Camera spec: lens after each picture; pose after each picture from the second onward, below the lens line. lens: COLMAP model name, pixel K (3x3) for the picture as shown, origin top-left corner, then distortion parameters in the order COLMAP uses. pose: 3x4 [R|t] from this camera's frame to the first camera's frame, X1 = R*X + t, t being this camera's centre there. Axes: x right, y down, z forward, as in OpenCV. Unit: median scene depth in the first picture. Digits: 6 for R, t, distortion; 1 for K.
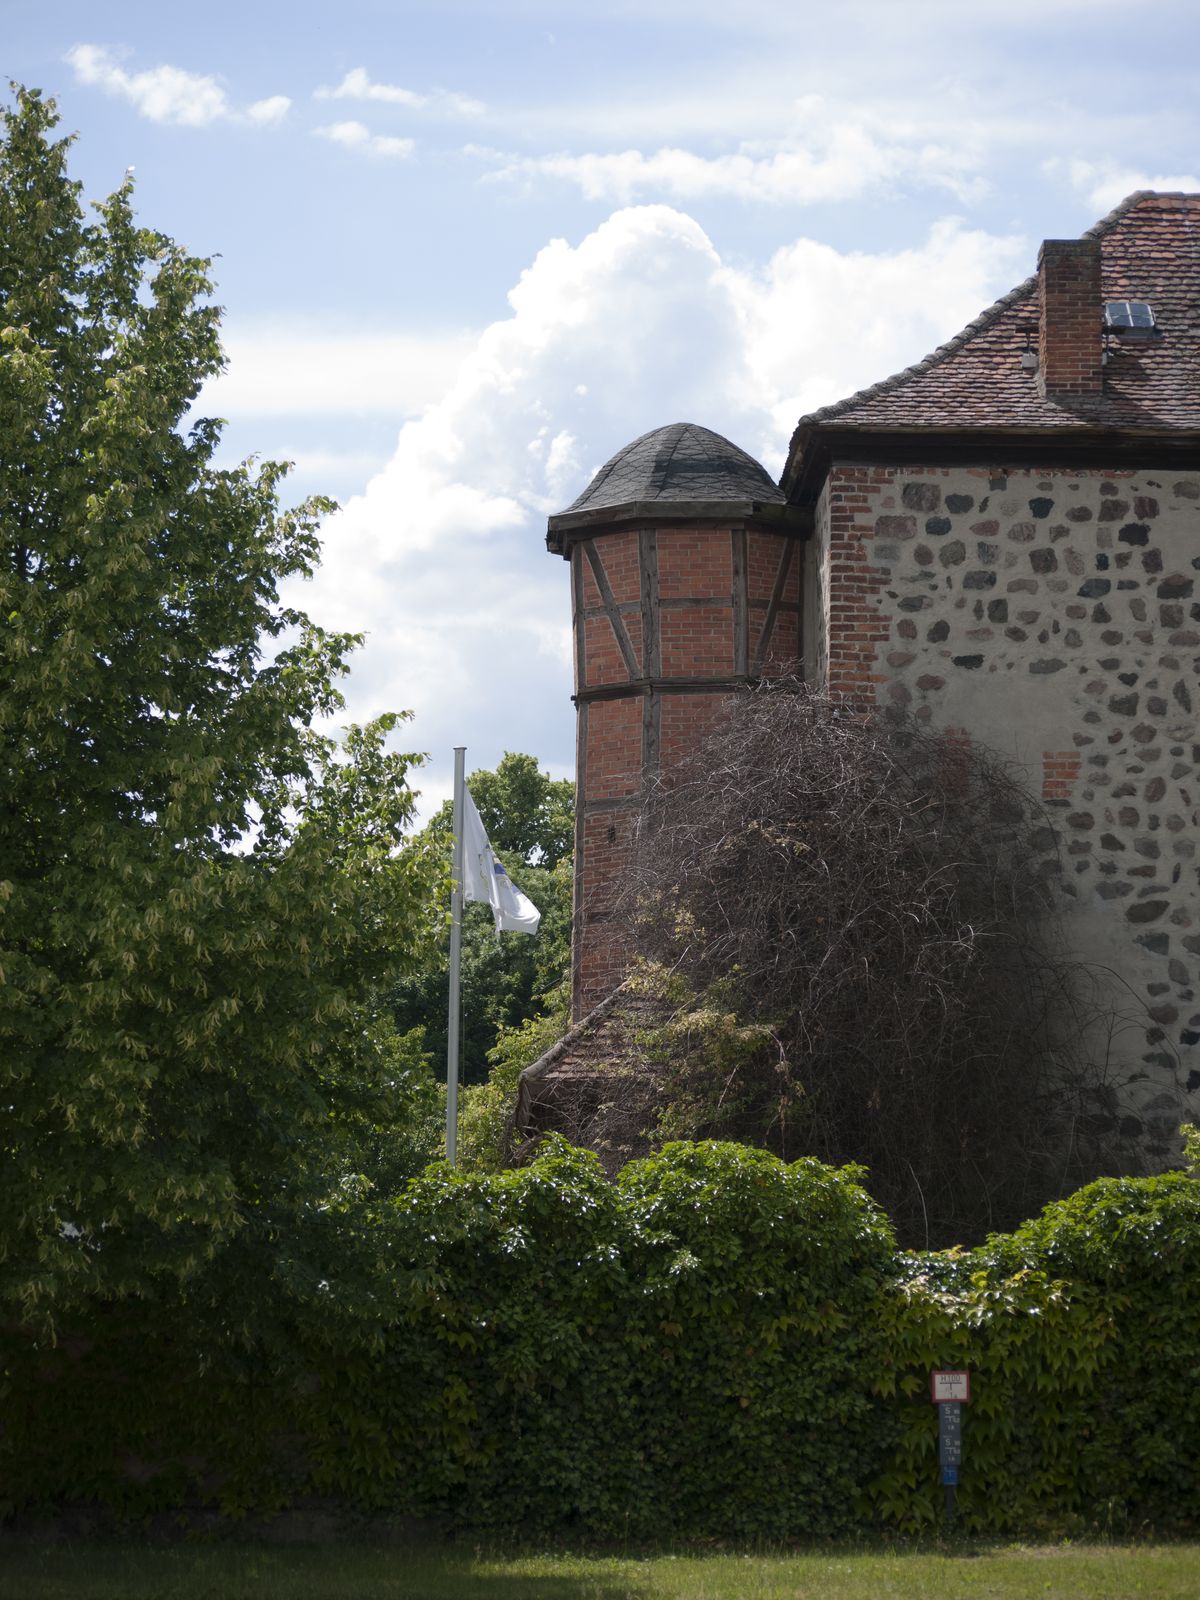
lens RADIAL K [[4251.2, 0, 600.0], [0, 4251.2, 800.0], [0, 0, 1]] dist [-0.074819, 0.335349]
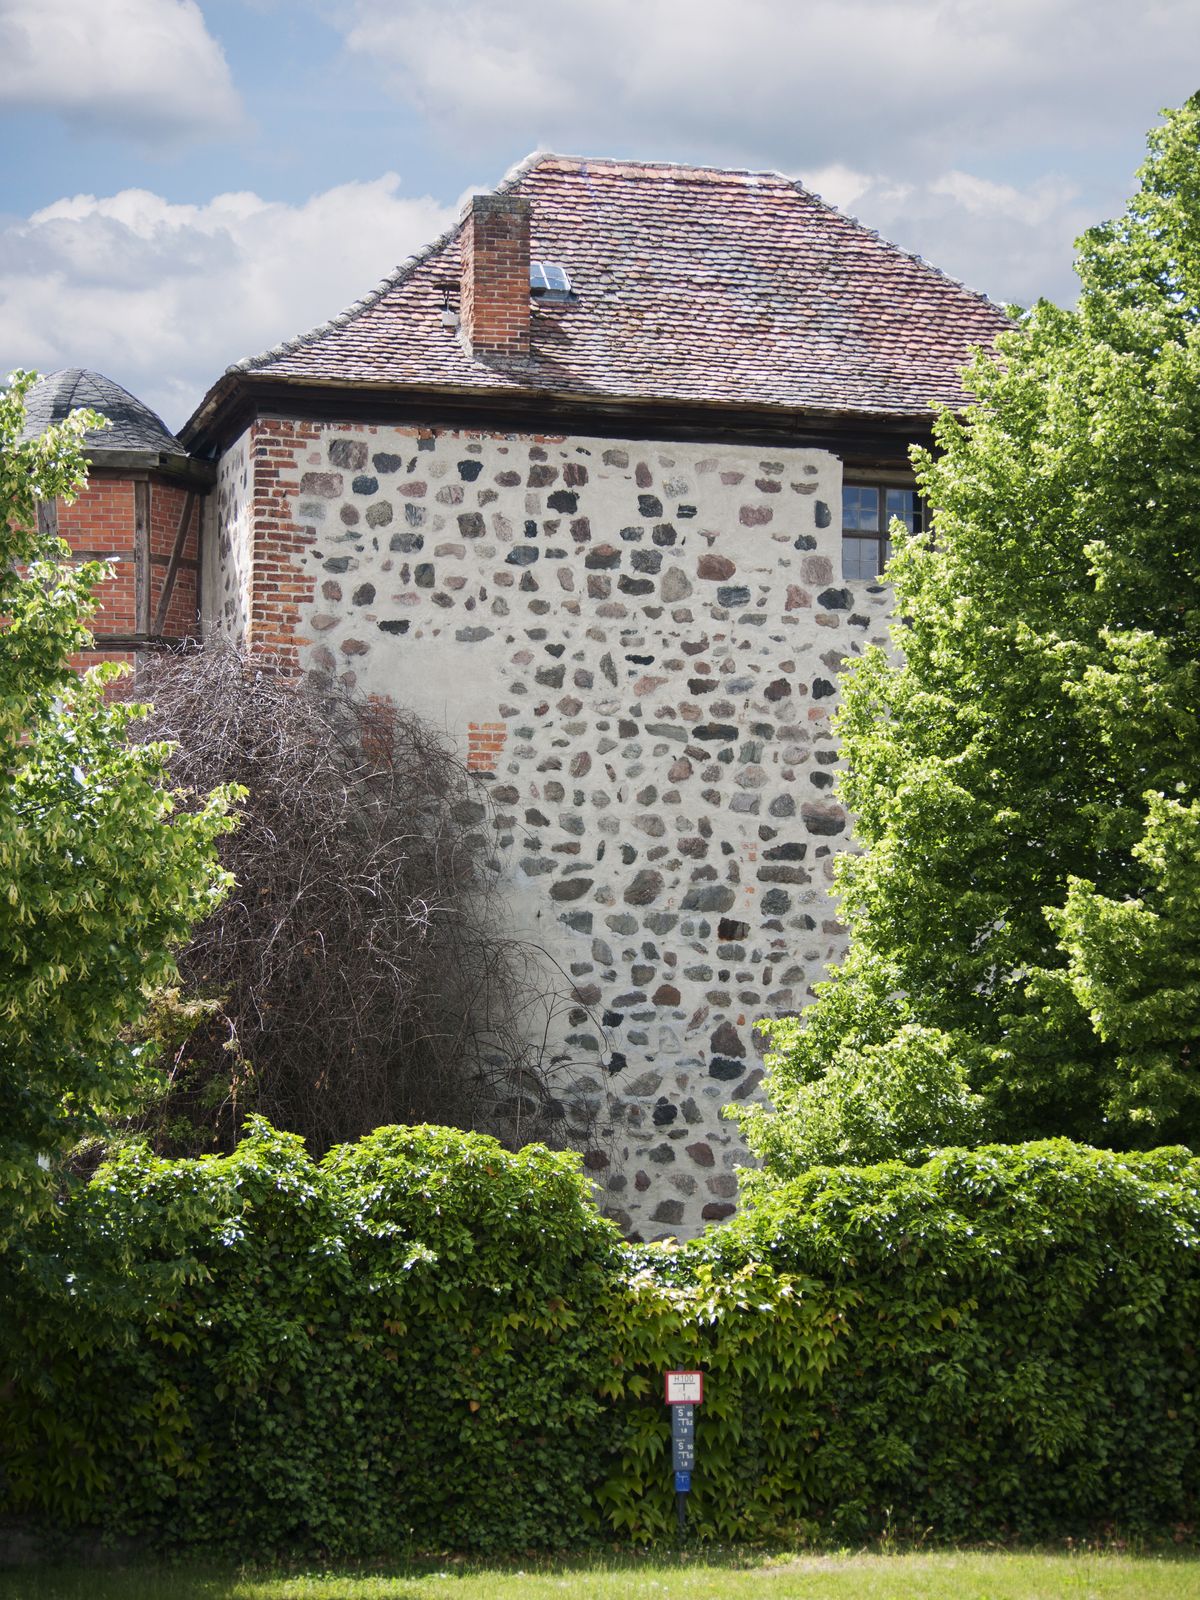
lens RADIAL K [[4251.2, 0, 600.0], [0, 4251.2, 800.0], [0, 0, 1]] dist [-0.074819, 0.335349]
pose [[0.972560, 0.023758, 0.231438, -0.090400], [-0.024944, 0.999686, 0.002199, 0.003459], [-0.231313, -0.007912, 0.972847, 0.049880]]
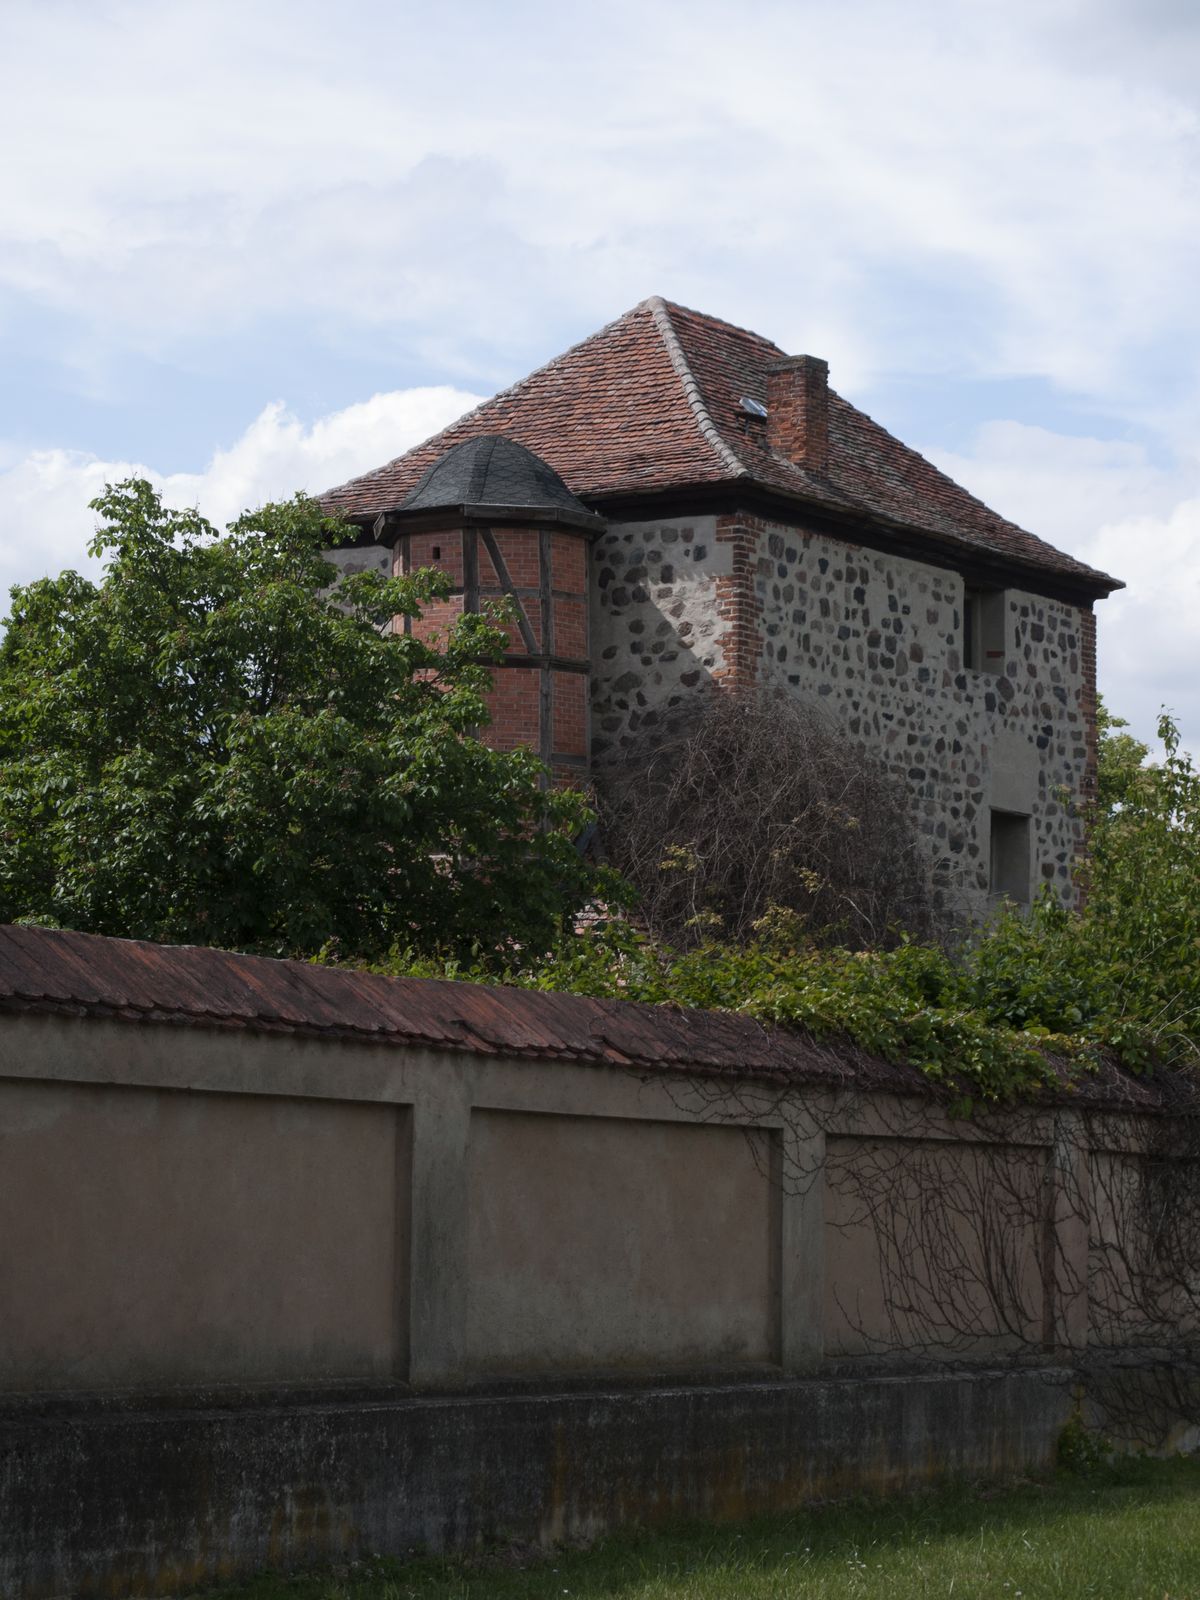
lens RADIAL K [[4251.2, 0, 600.0], [0, 4251.2, 800.0], [0, 0, 1]] dist [-0.074819, 0.335349]
pose [[0.571321, 0.081290, 0.816691, -0.992867], [-0.107799, 0.993895, -0.023516, 0.039999], [-0.813617, -0.074603, 0.576595, 0.306016]]
